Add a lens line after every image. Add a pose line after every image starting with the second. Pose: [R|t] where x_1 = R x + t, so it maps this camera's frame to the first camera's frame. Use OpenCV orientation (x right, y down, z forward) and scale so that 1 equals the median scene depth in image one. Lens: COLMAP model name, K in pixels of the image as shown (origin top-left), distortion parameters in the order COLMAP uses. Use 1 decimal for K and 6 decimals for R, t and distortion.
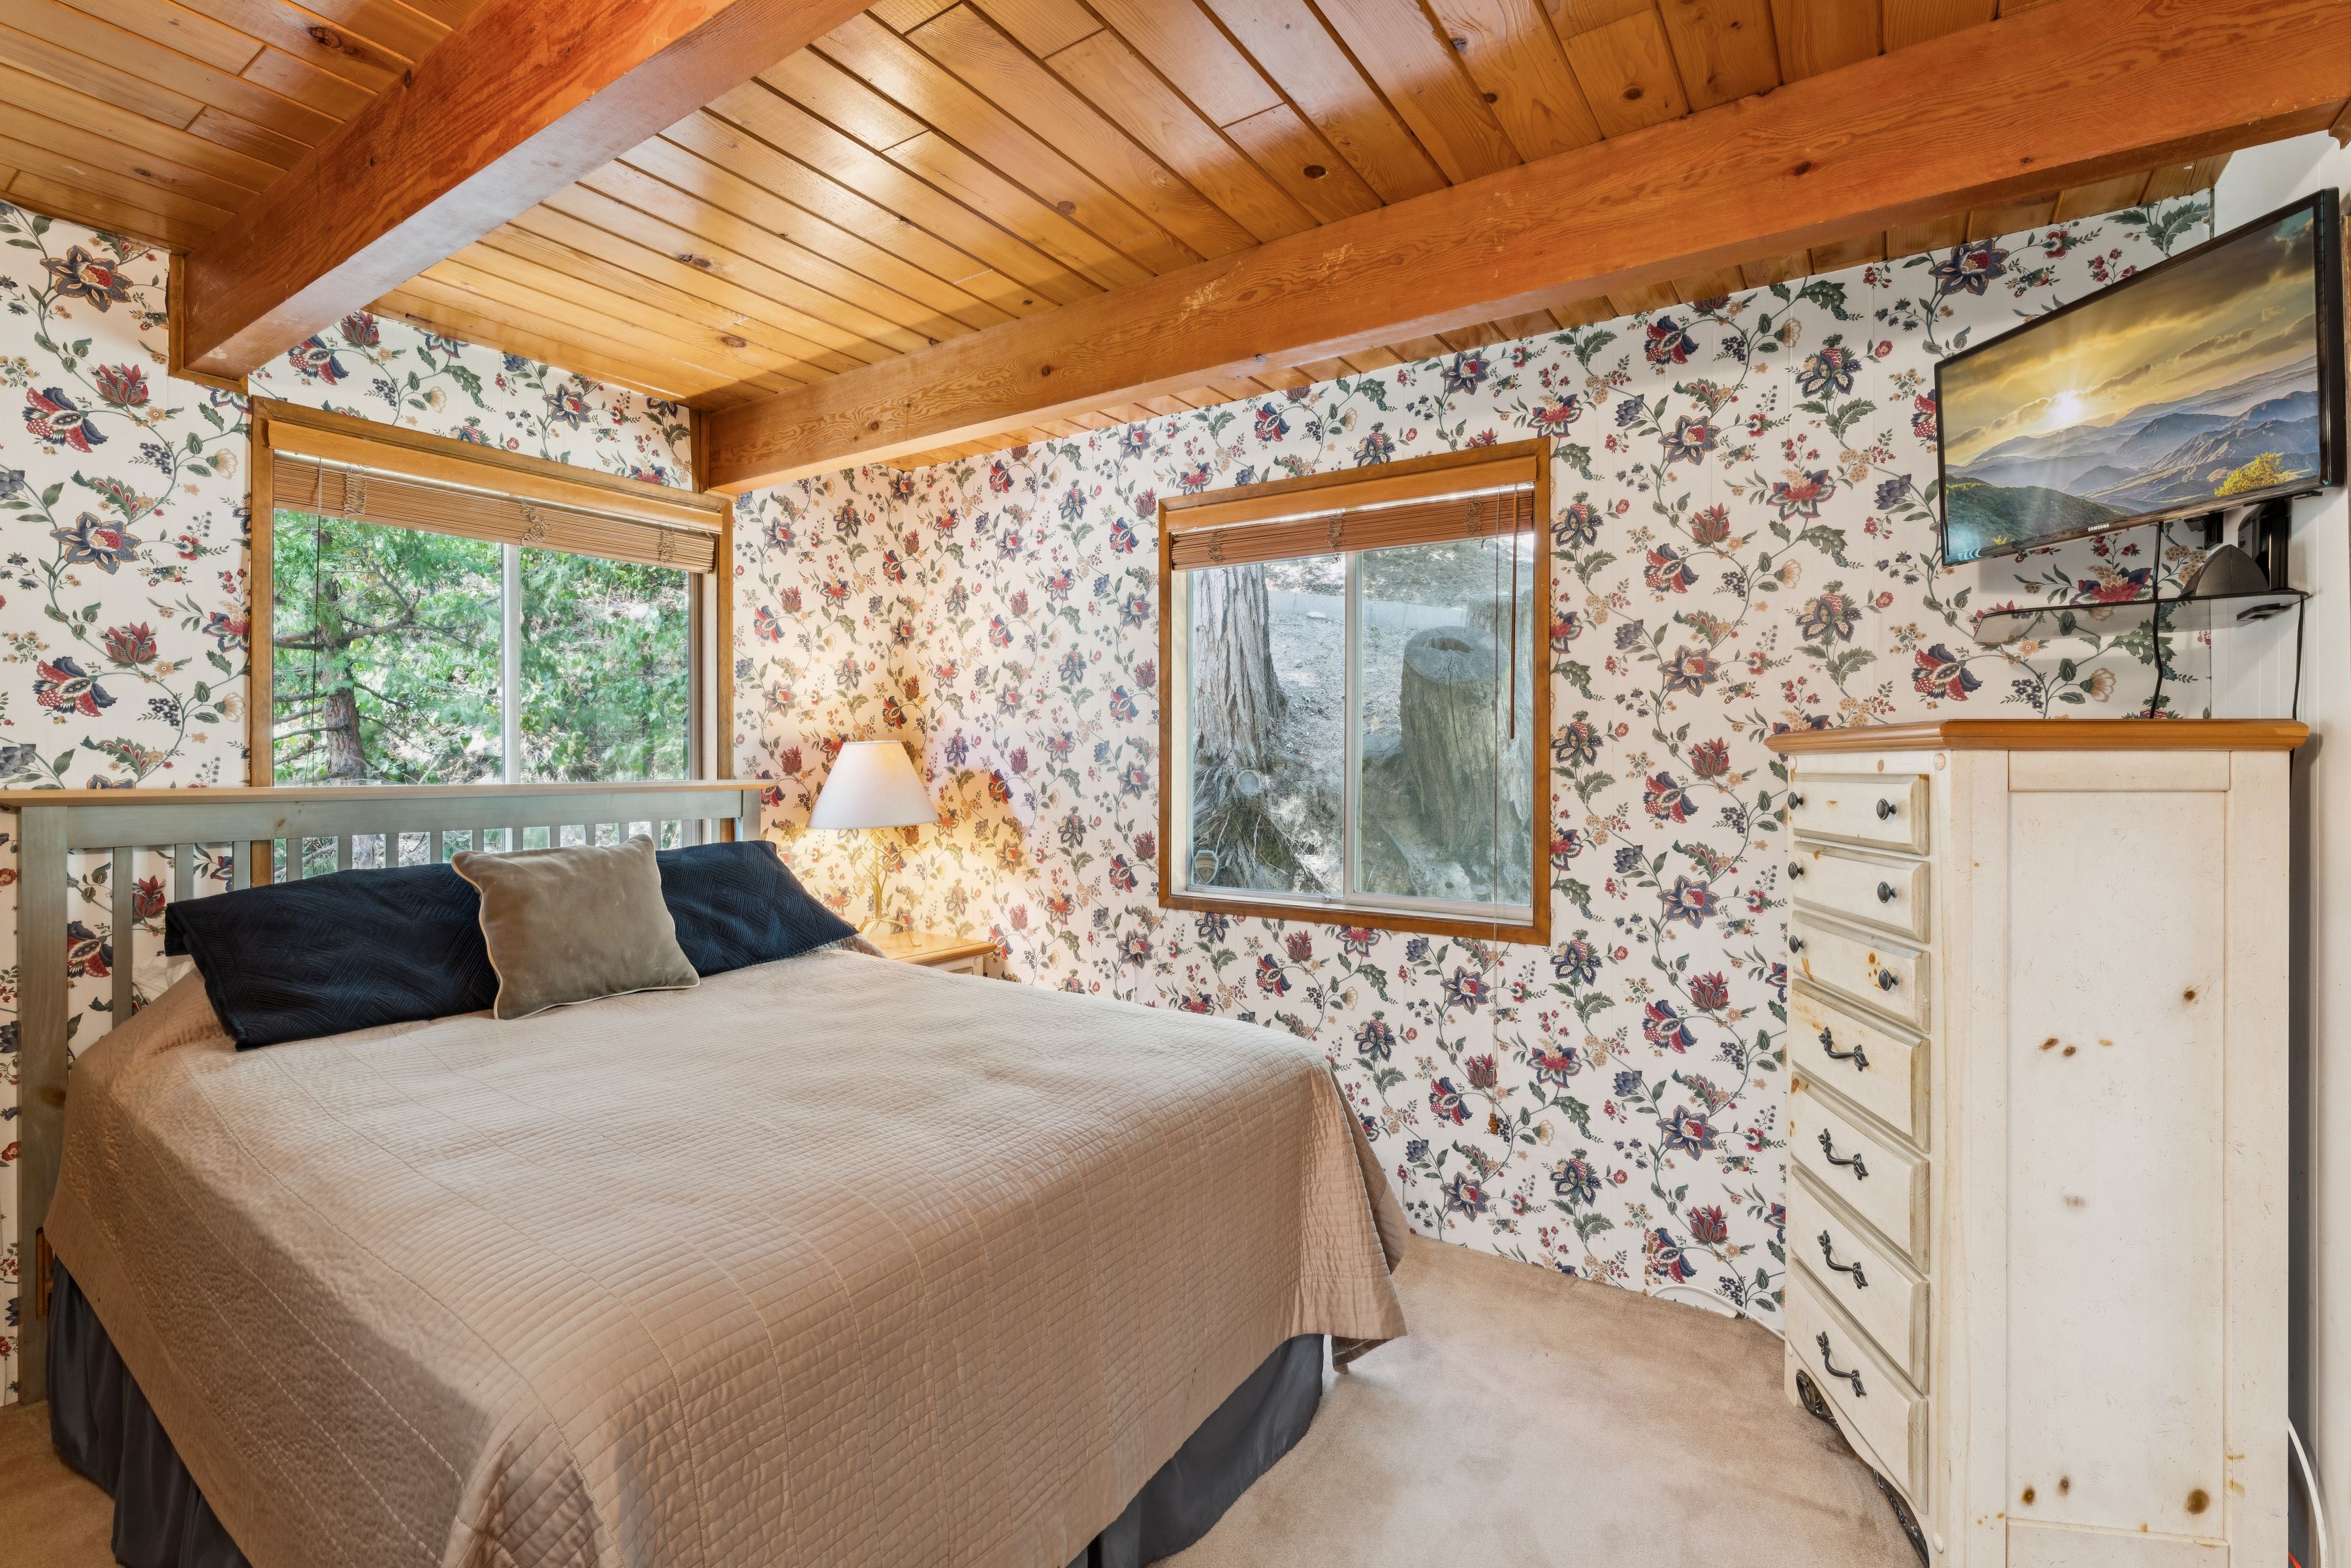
lens RADIAL K [[1053.3, 0, 1164.2], [0, 1053.3, 777.8], [0, 0, 1]] dist [-0.003370, 0.000090]
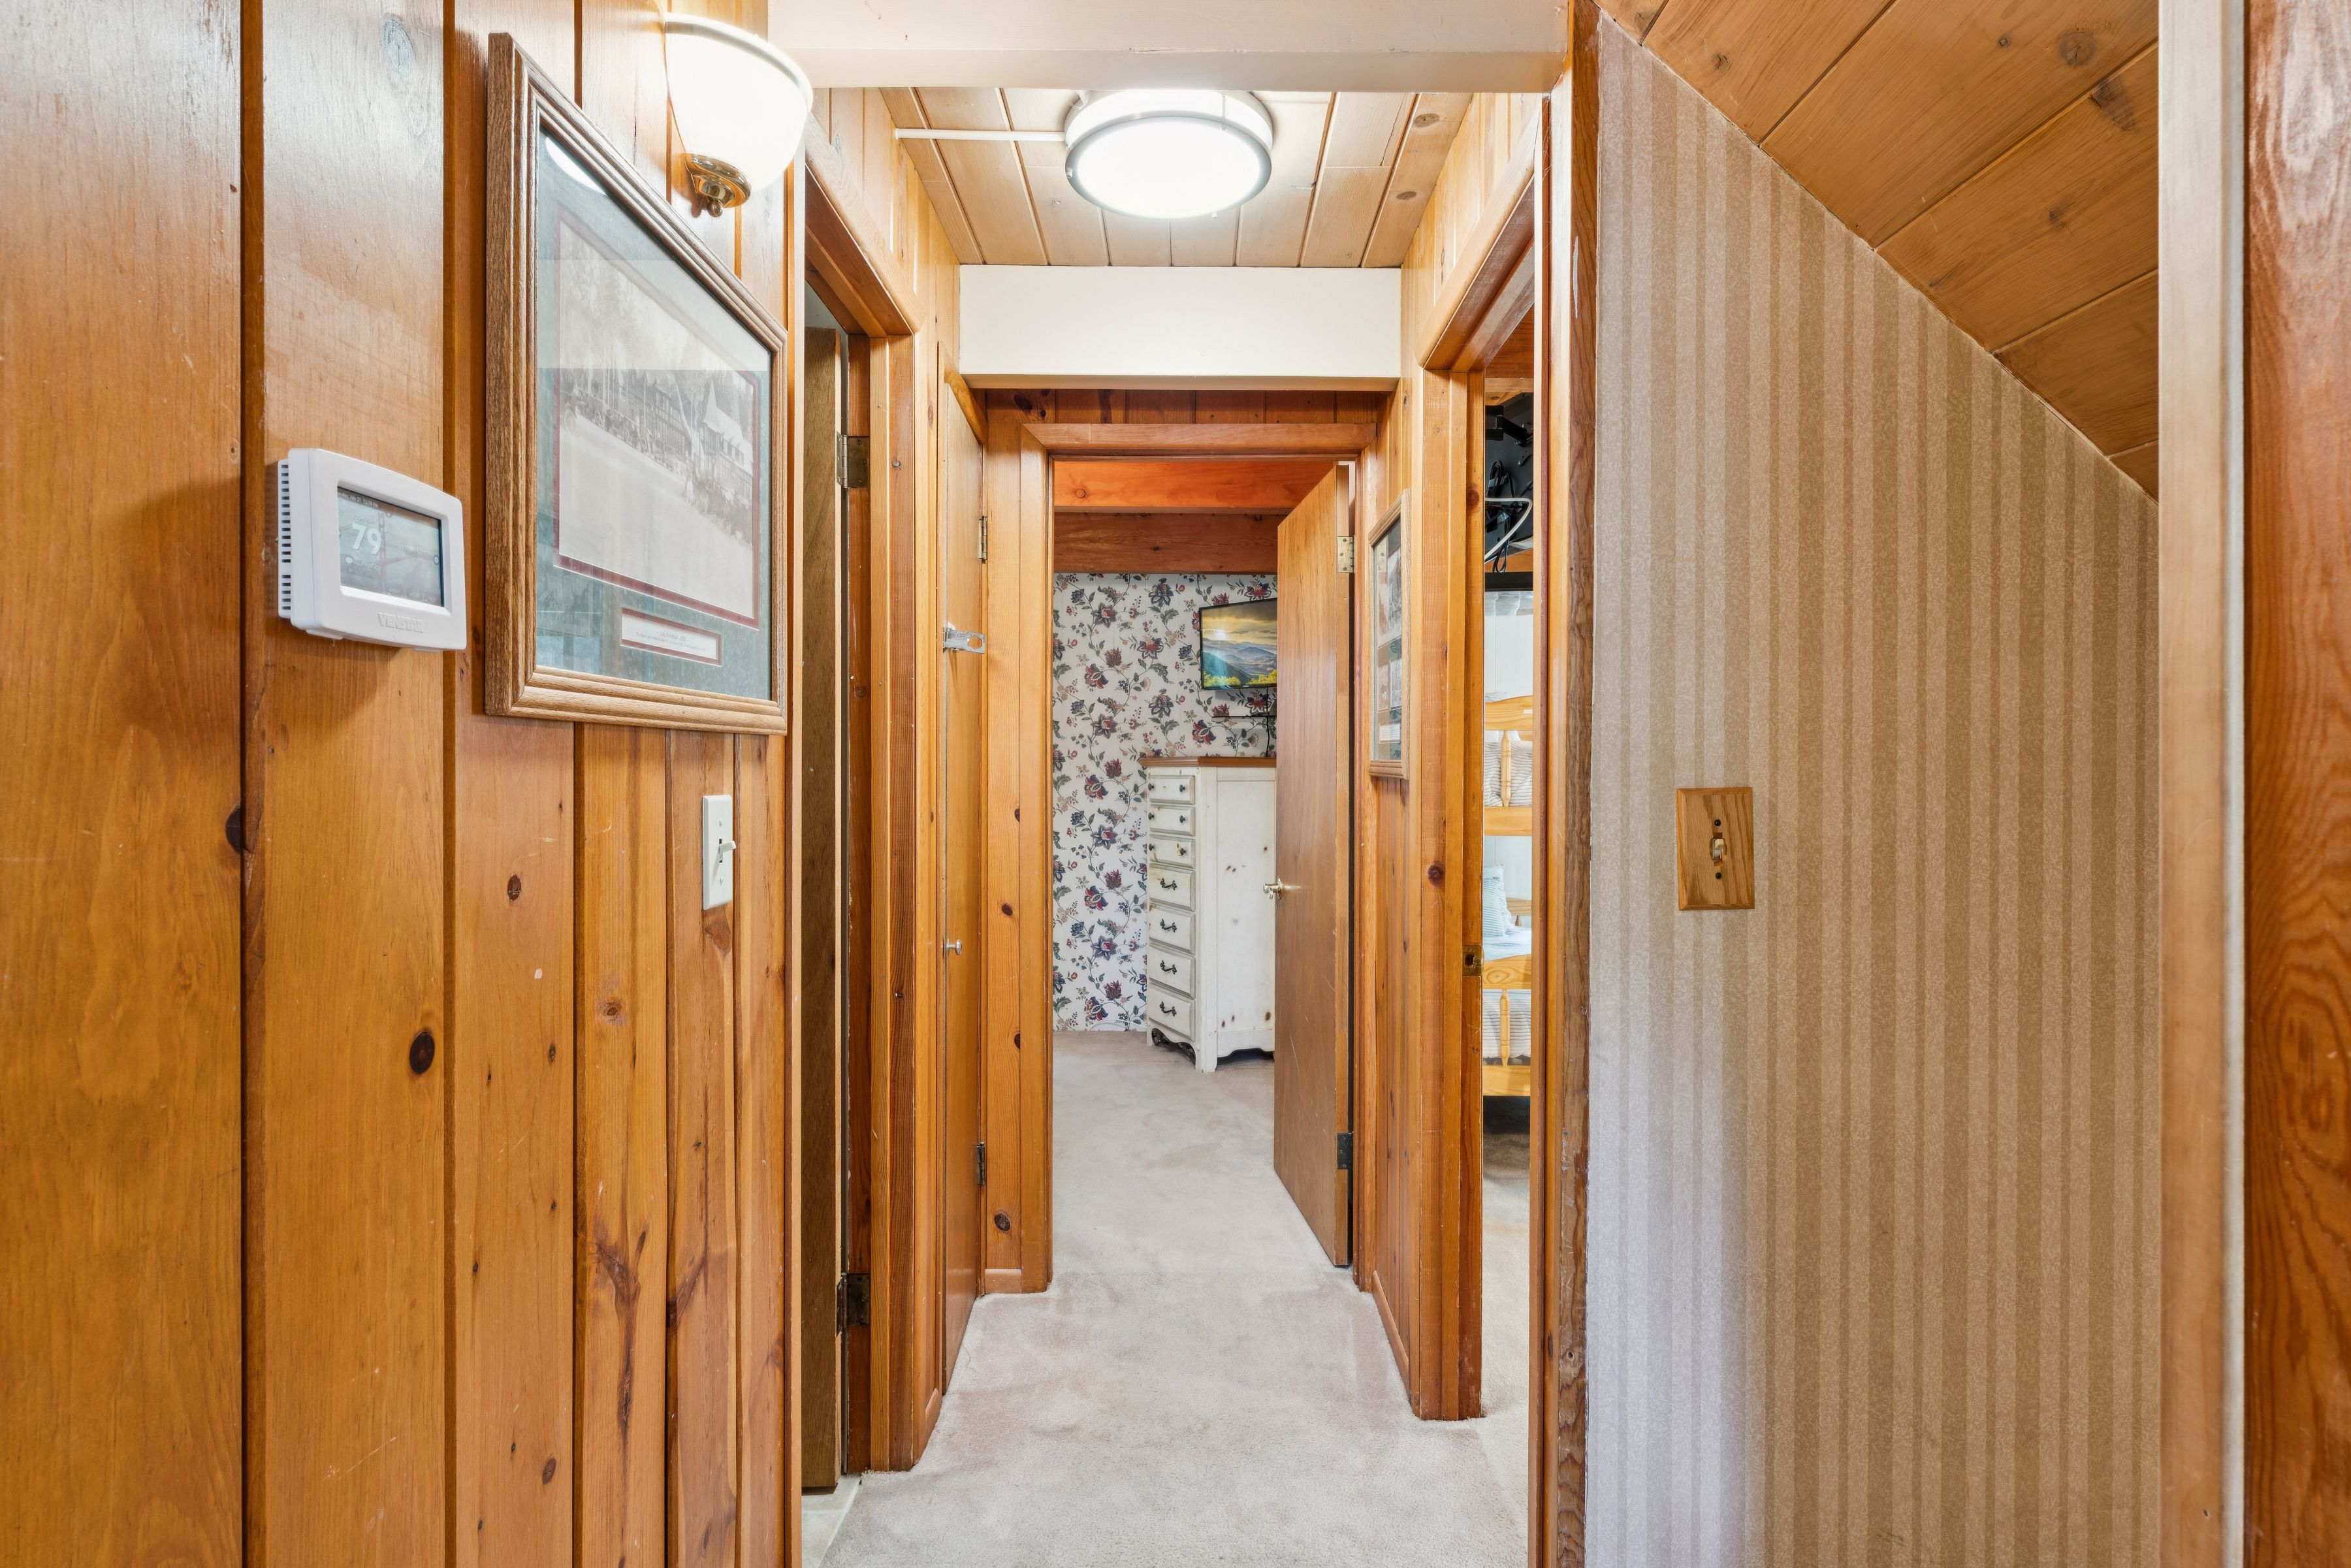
lens RADIAL K [[1210.9, 0, 1180.4], [0, 1210.9, 777.2], [0, 0, 1]] dist [0.000818, 0.000434]
pose [[0.827761, 0.001293, 0.561079, -0.729117], [0.001664, 0.999987, -0.004759, 0.010869], [-0.561078, 0.004873, 0.827748, -1.079174]]
